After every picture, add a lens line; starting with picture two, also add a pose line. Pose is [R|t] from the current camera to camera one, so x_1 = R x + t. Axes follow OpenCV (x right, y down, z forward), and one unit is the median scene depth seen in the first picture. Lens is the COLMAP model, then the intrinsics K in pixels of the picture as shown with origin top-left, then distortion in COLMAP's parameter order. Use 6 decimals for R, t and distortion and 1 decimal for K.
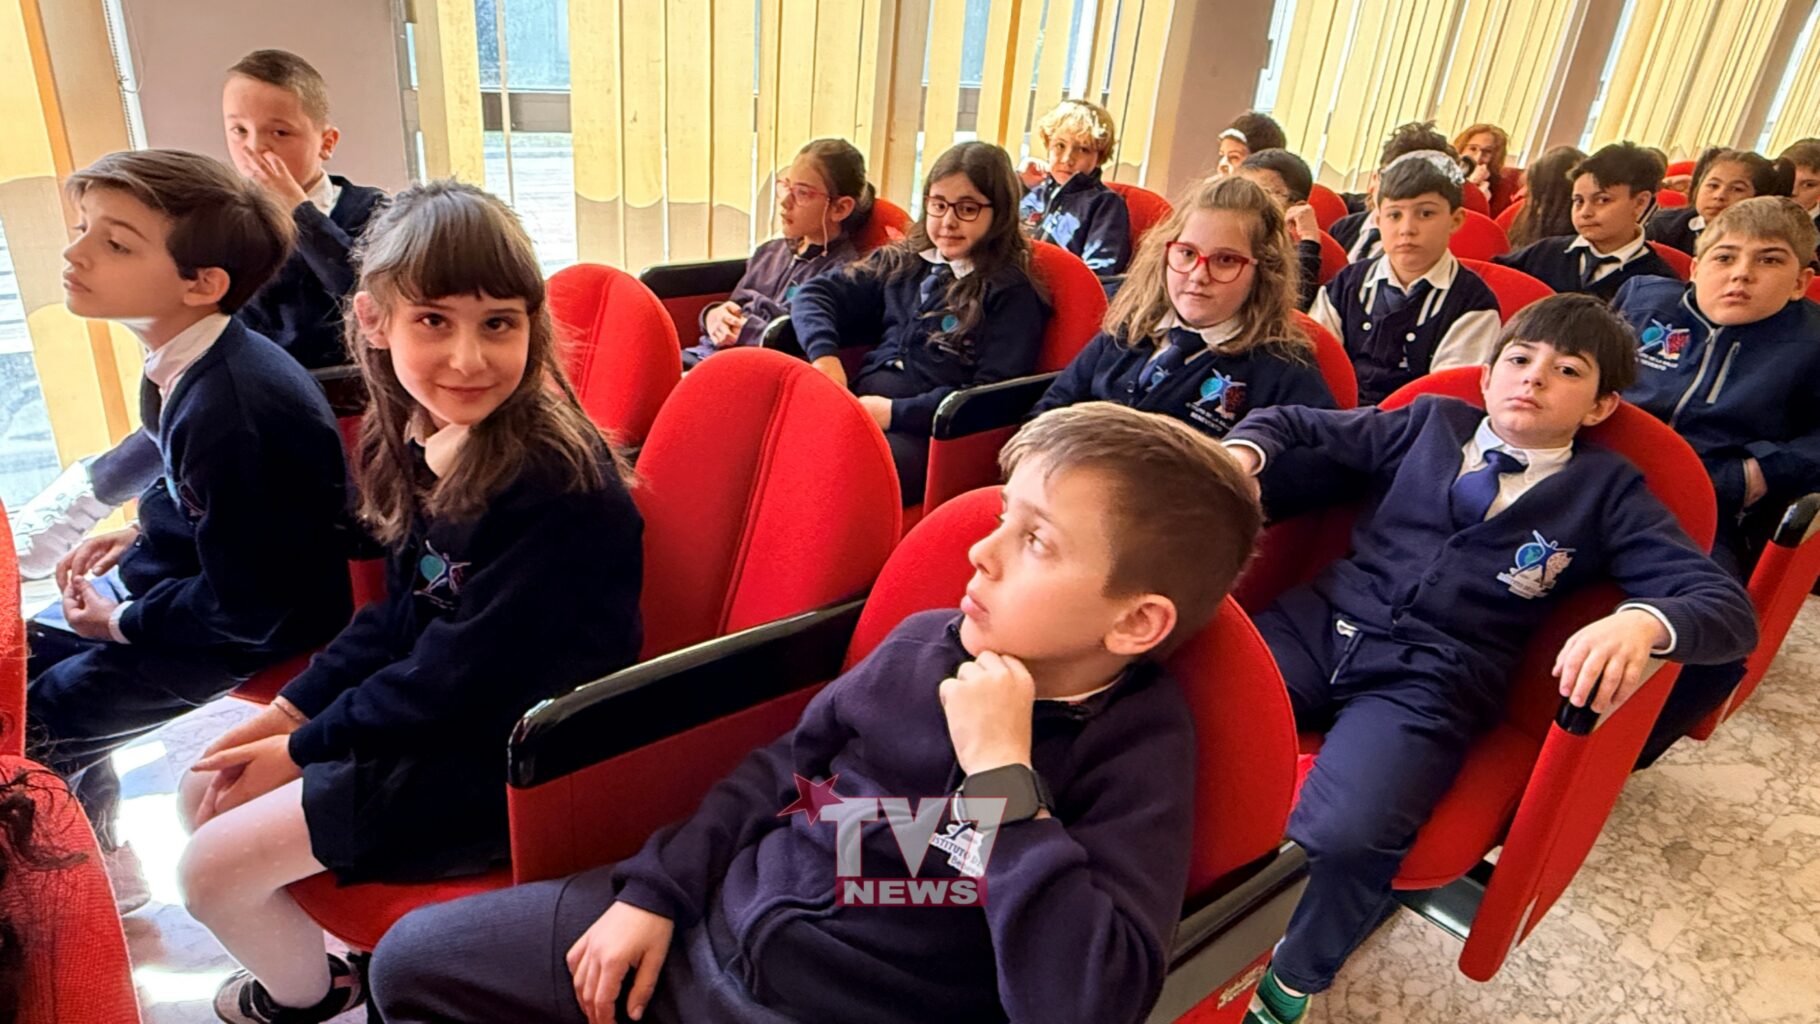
lens RADIAL K [[1067.3, 0, 943.0], [0, 1067.3, 503.9], [0, 0, 1]] dist [0.005985, -0.000752]
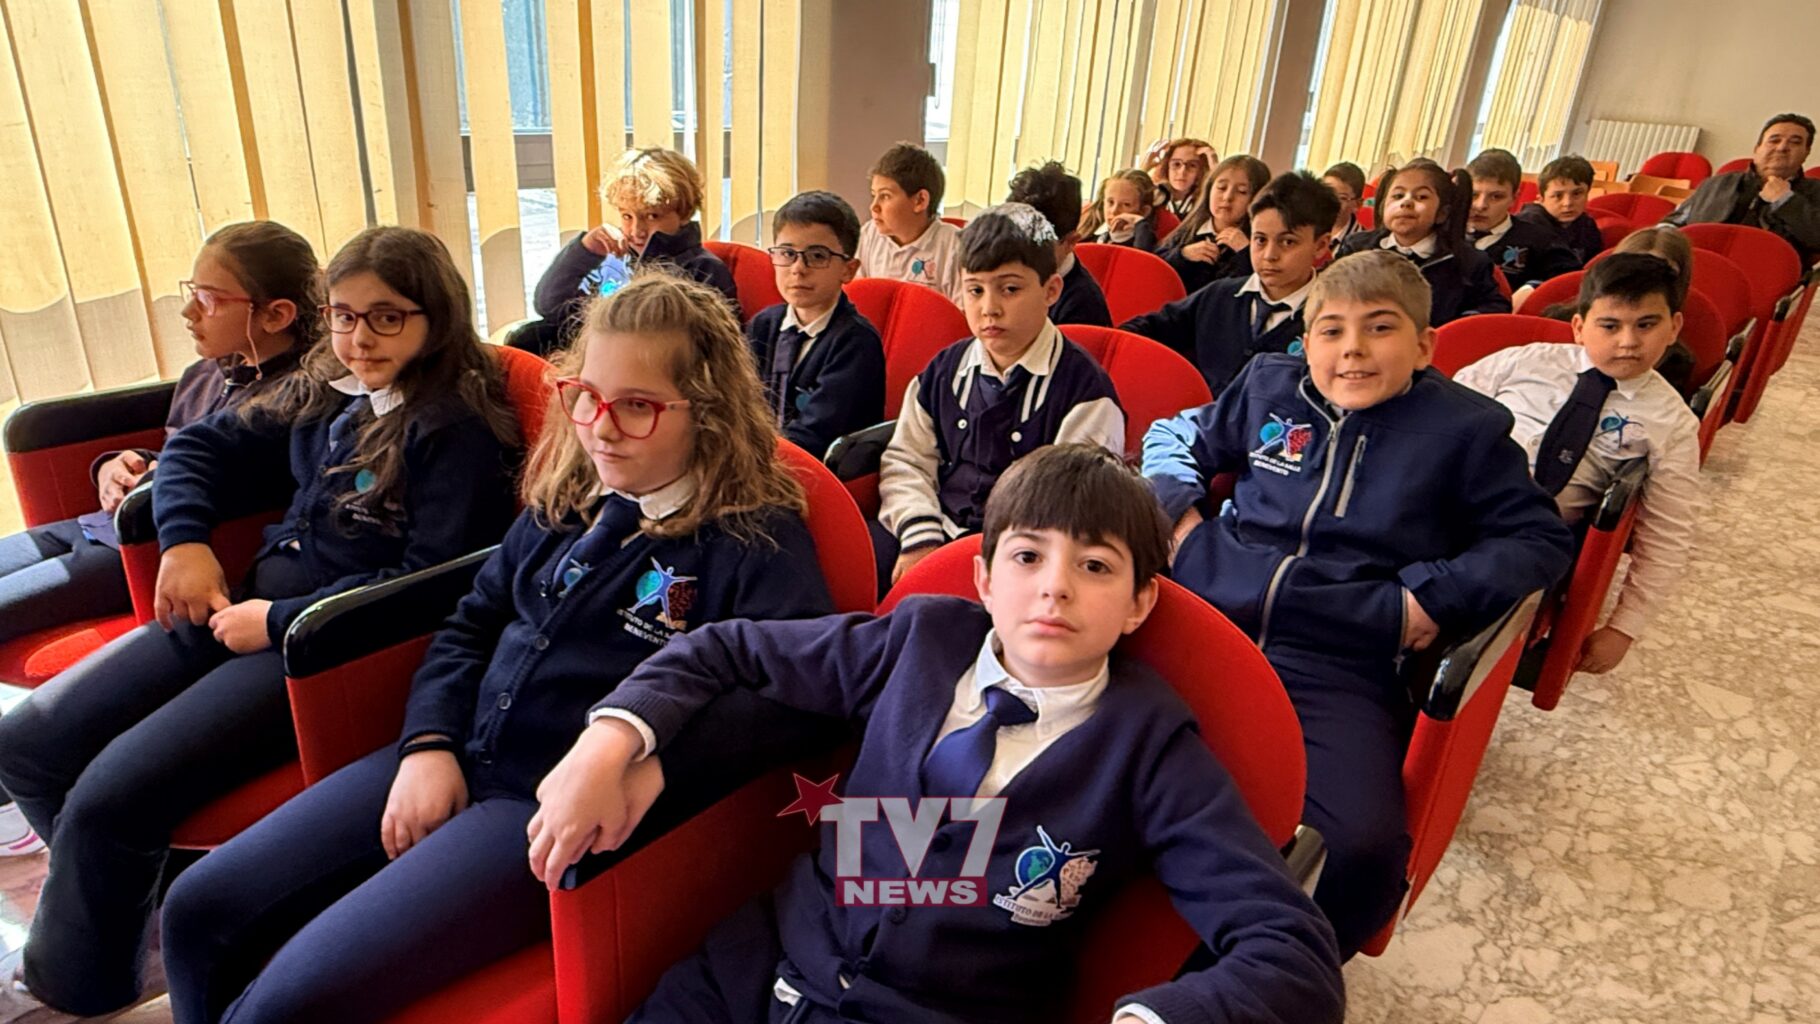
lens RADIAL K [[1078.9, 0, 910.0], [0, 1078.9, 512.0], [0, 0, 1]] dist [0.002775, -0.000296]
pose [[0.987172, -0.087775, 0.133365, 0.267004], [0.089727, 0.995929, -0.008683, -0.109762], [-0.132060, 0.020538, 0.991029, 0.234930]]
